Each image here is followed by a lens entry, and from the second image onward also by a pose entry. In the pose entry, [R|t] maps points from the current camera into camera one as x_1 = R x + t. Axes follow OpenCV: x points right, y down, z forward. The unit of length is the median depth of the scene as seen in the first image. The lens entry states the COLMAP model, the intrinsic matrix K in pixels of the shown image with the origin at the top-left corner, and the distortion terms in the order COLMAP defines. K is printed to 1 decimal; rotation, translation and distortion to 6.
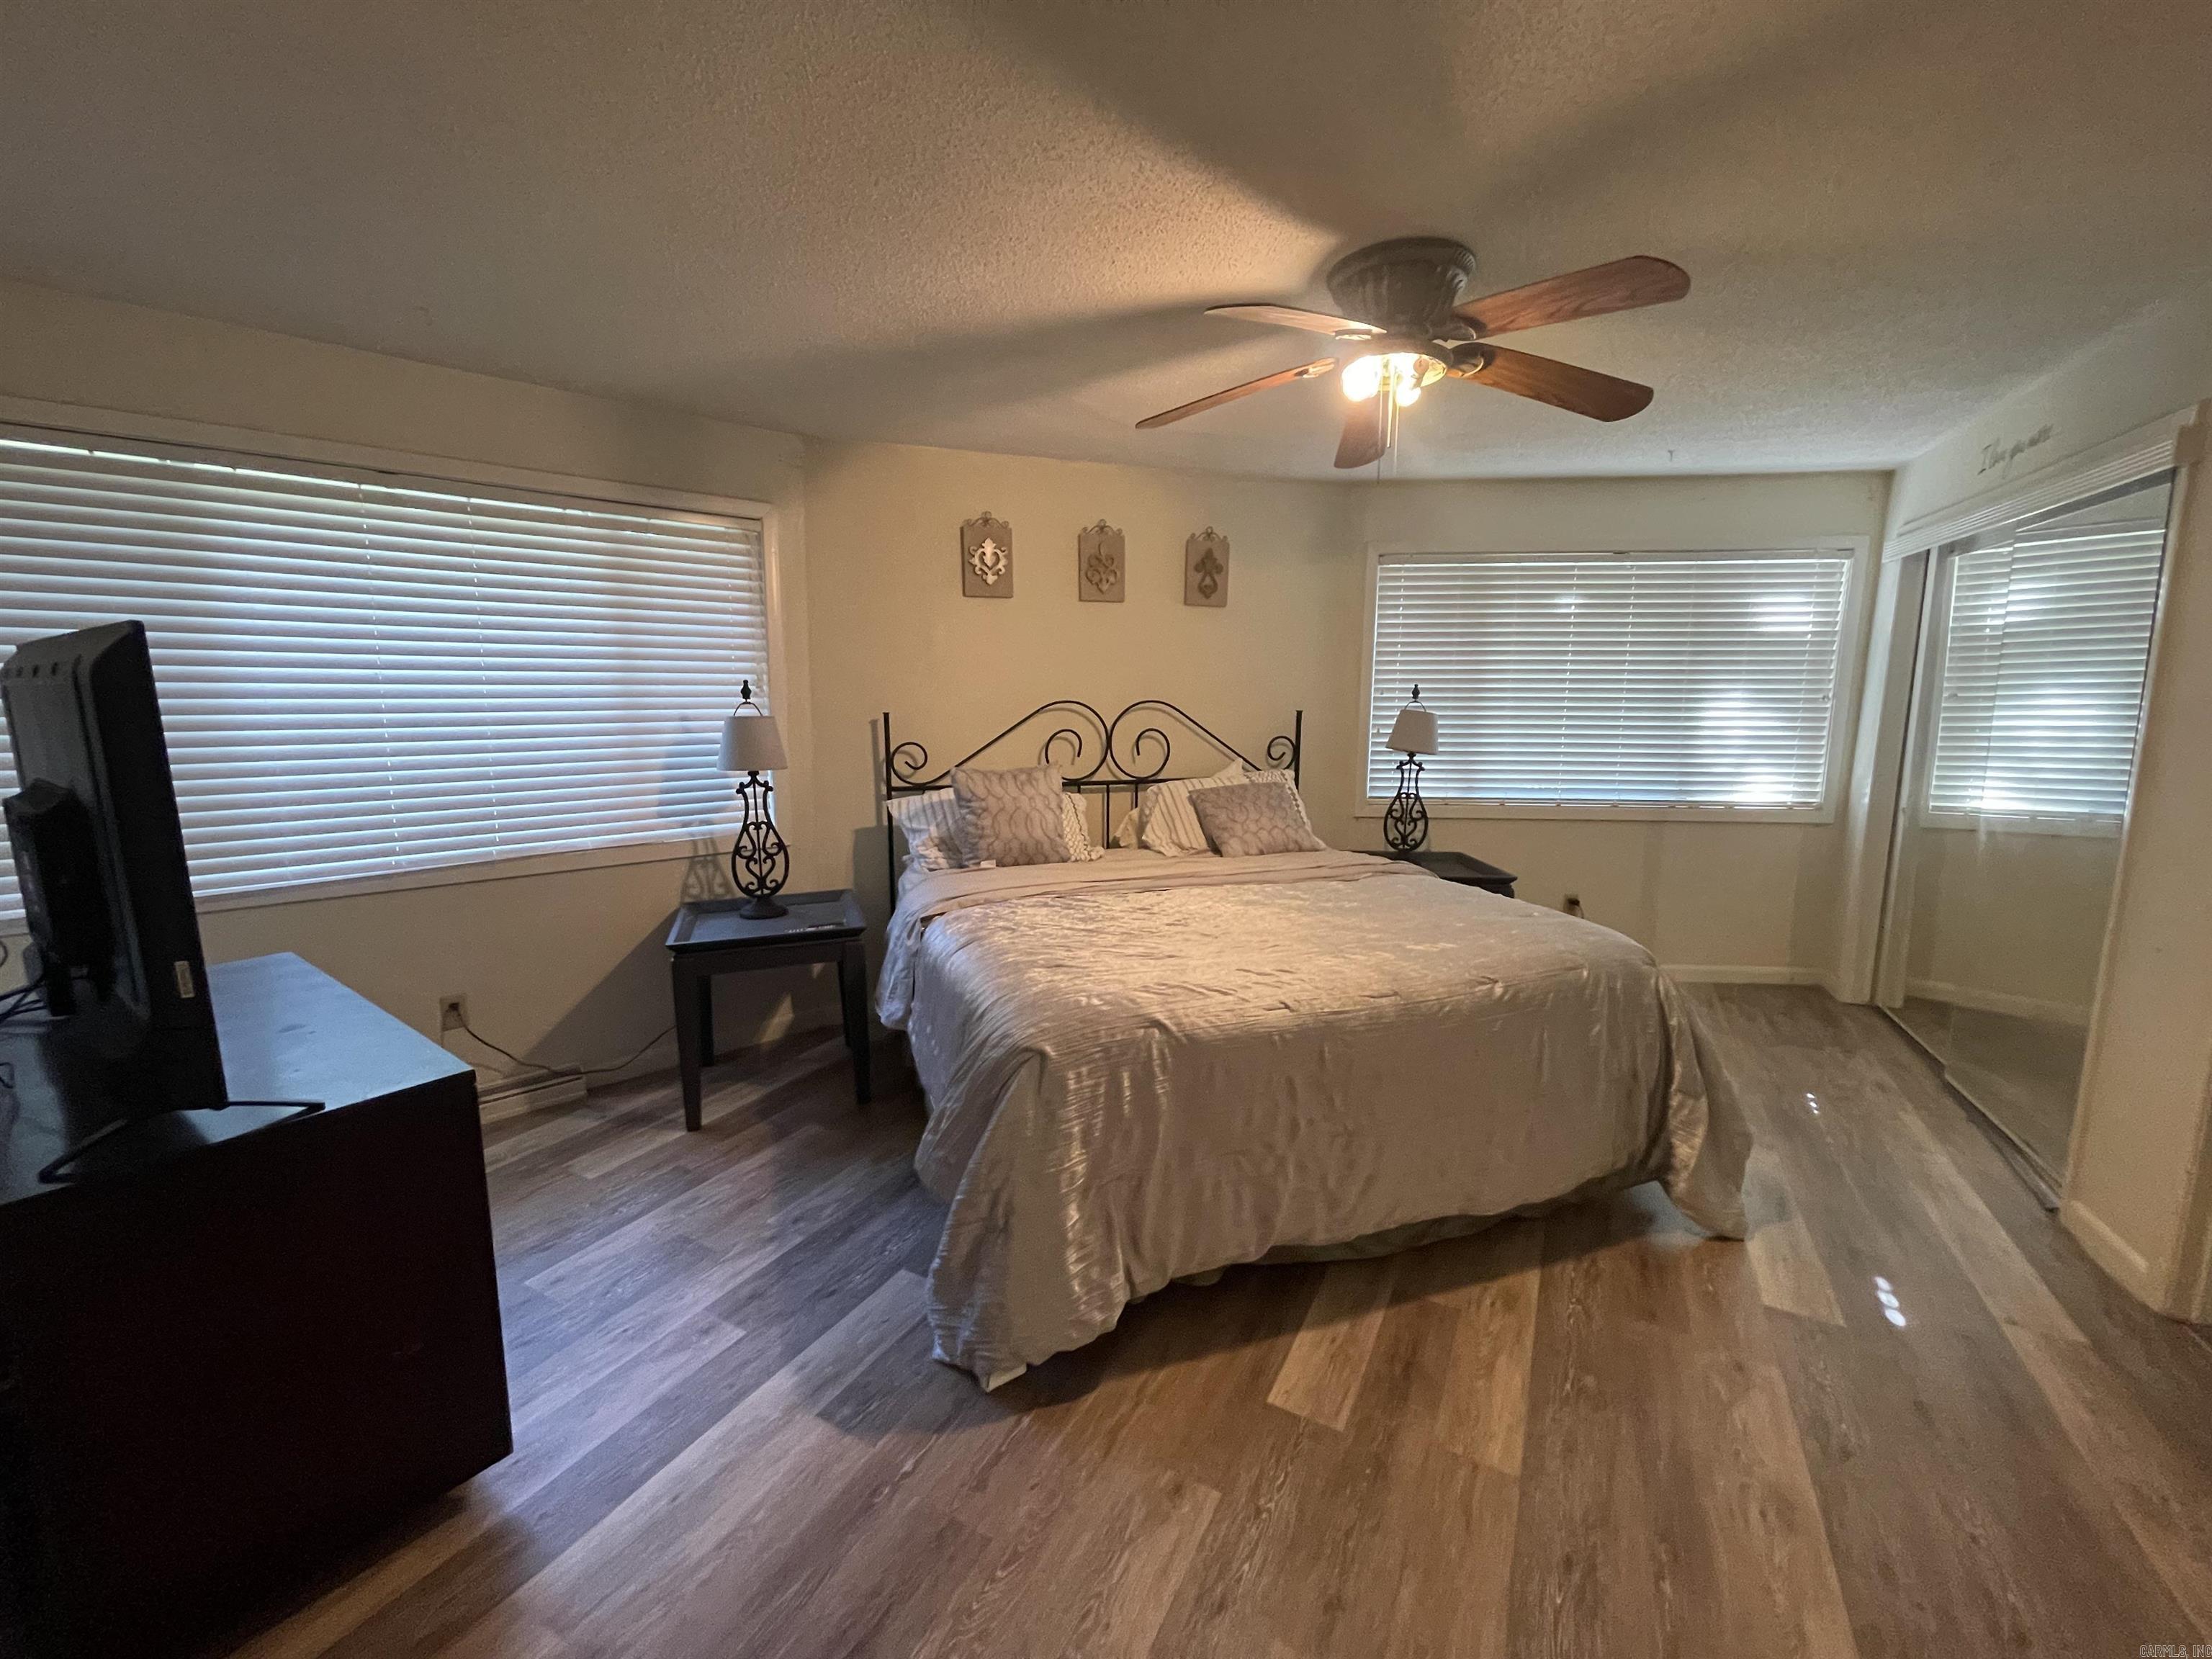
lens RADIAL K [[893.5, 0, 1066.0], [0, 893.5, 821.5], [0, 0, 1]] dist [-0.000494, -0.000914]
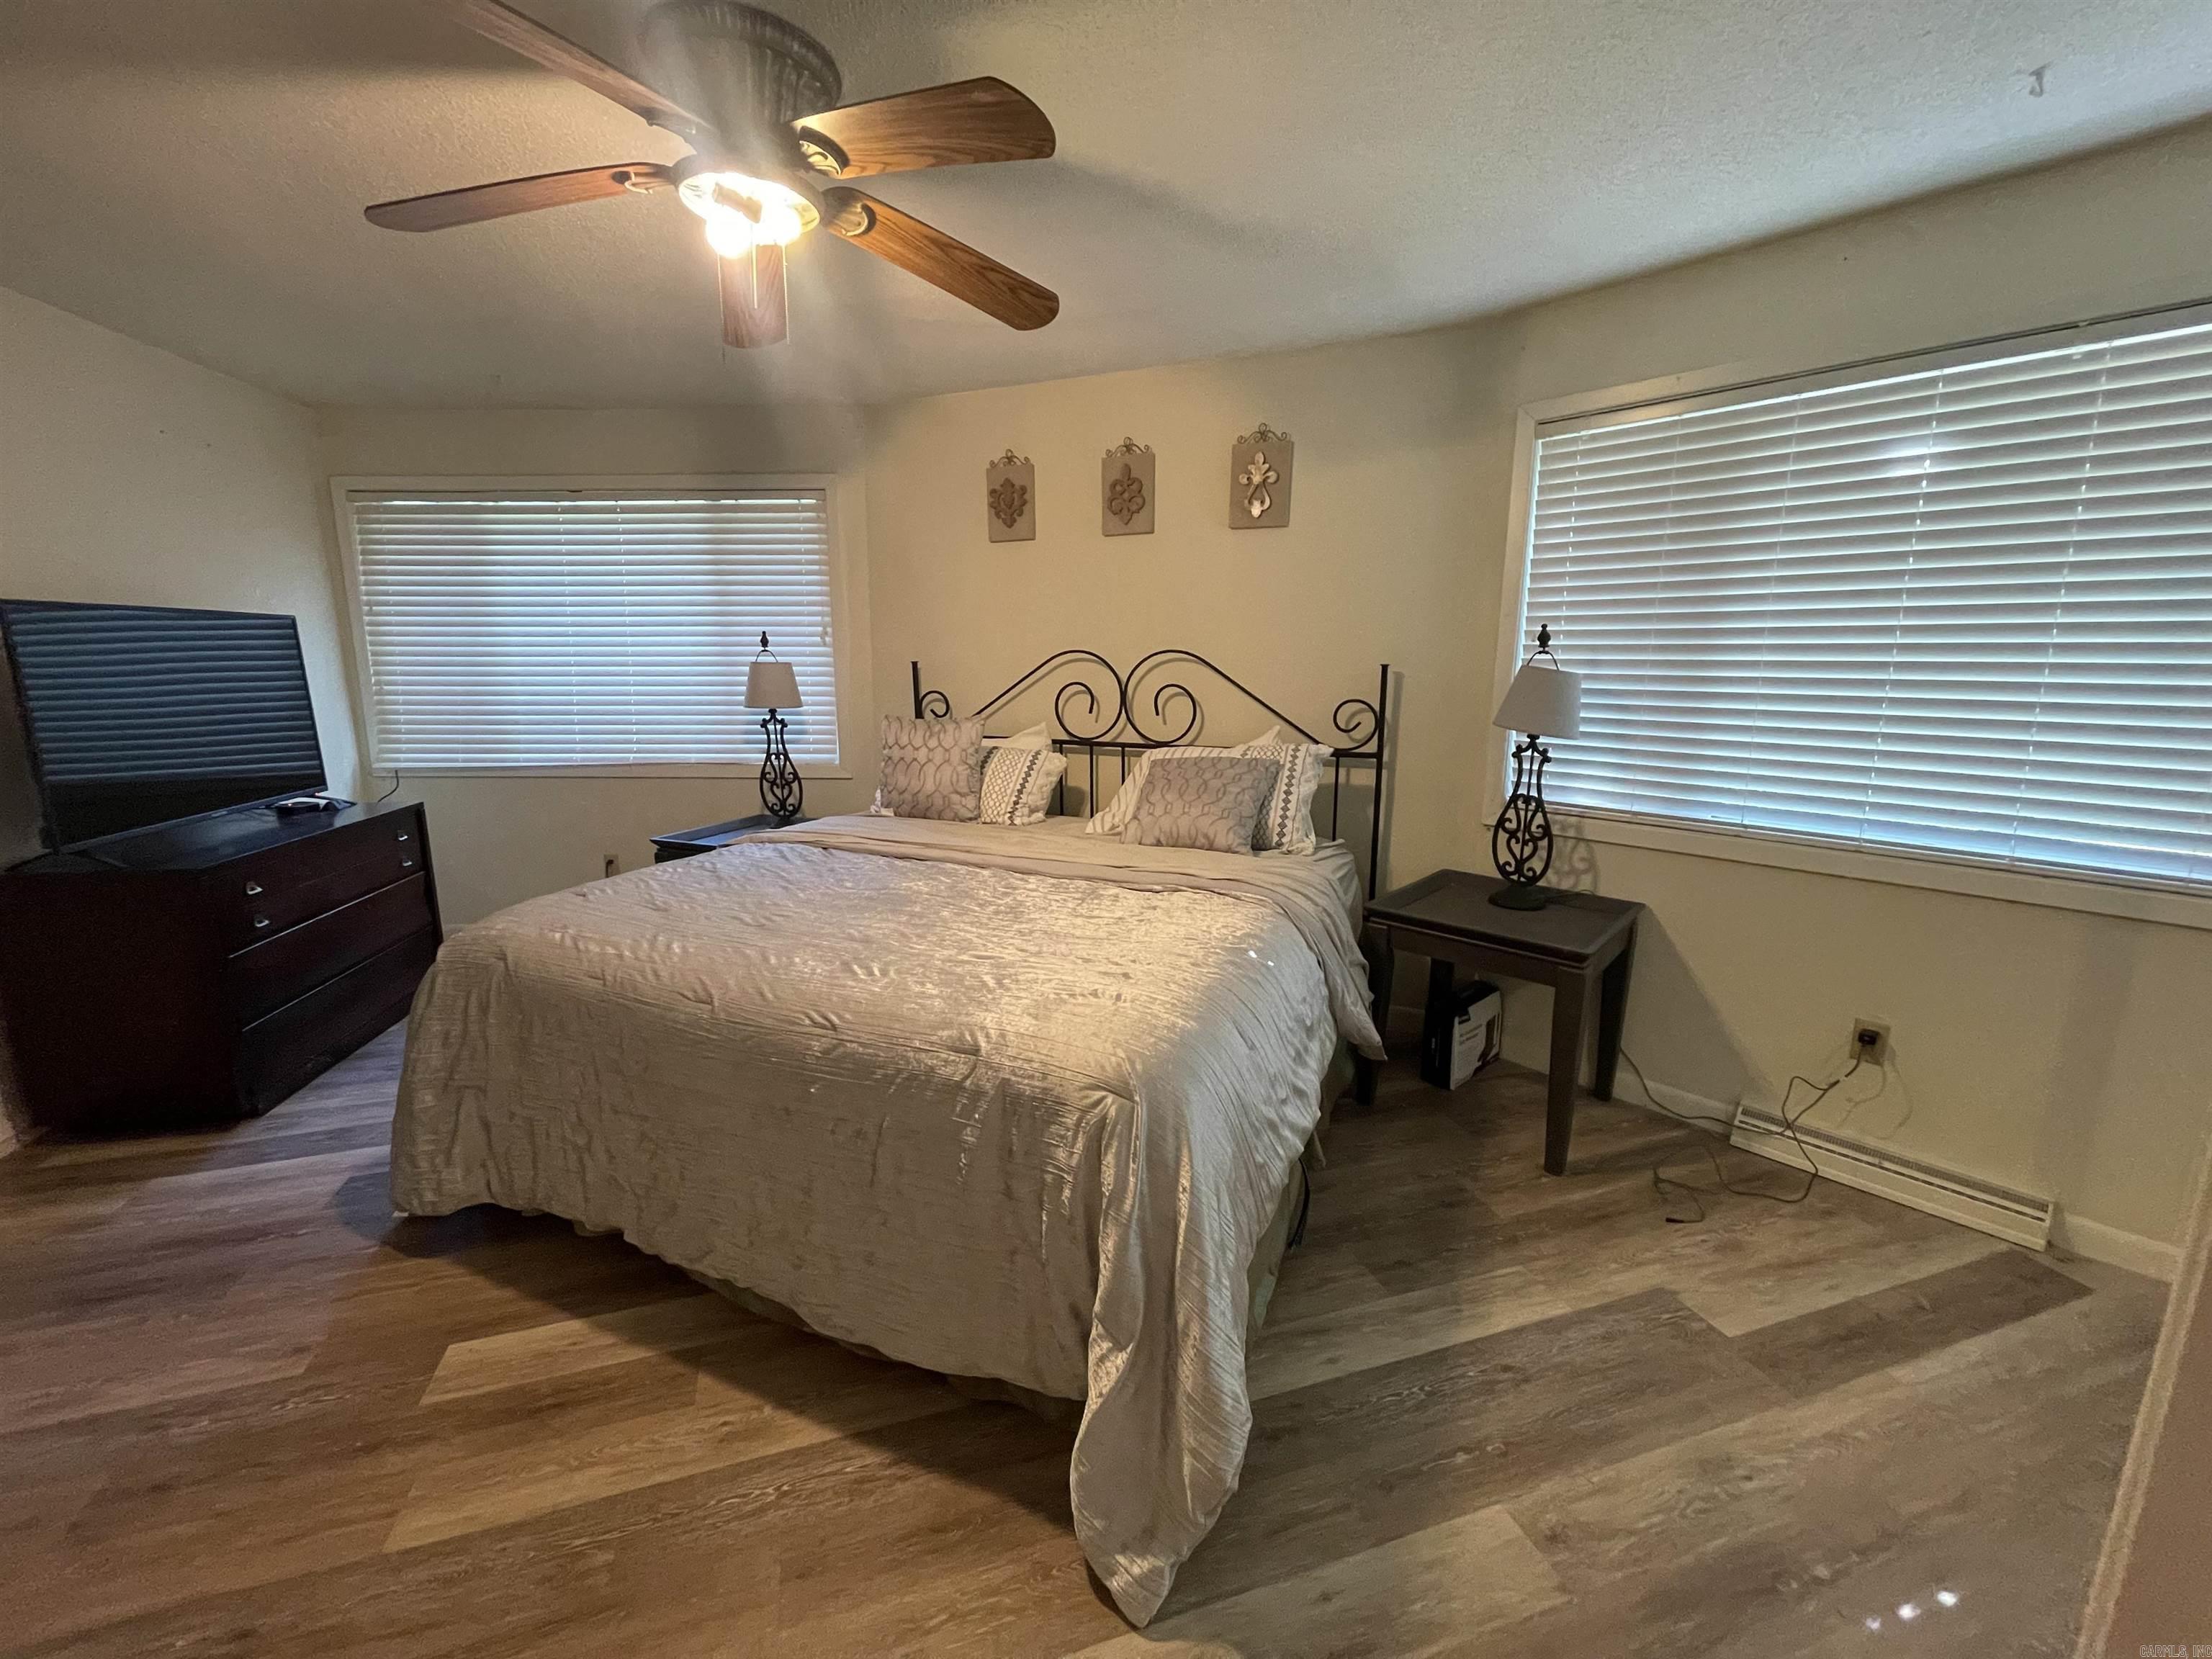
lens RADIAL K [[893.5, 0, 1088.1], [0, 893.5, 811.8], [0, 0, 1]] dist [-0.000494, -0.000914]
pose [[0.734871, 0.121444, -0.667245, 0.604450], [-0.091554, 0.992595, 0.079826, -0.043747], [0.671999, 0.002427, 0.740548, 0.325336]]
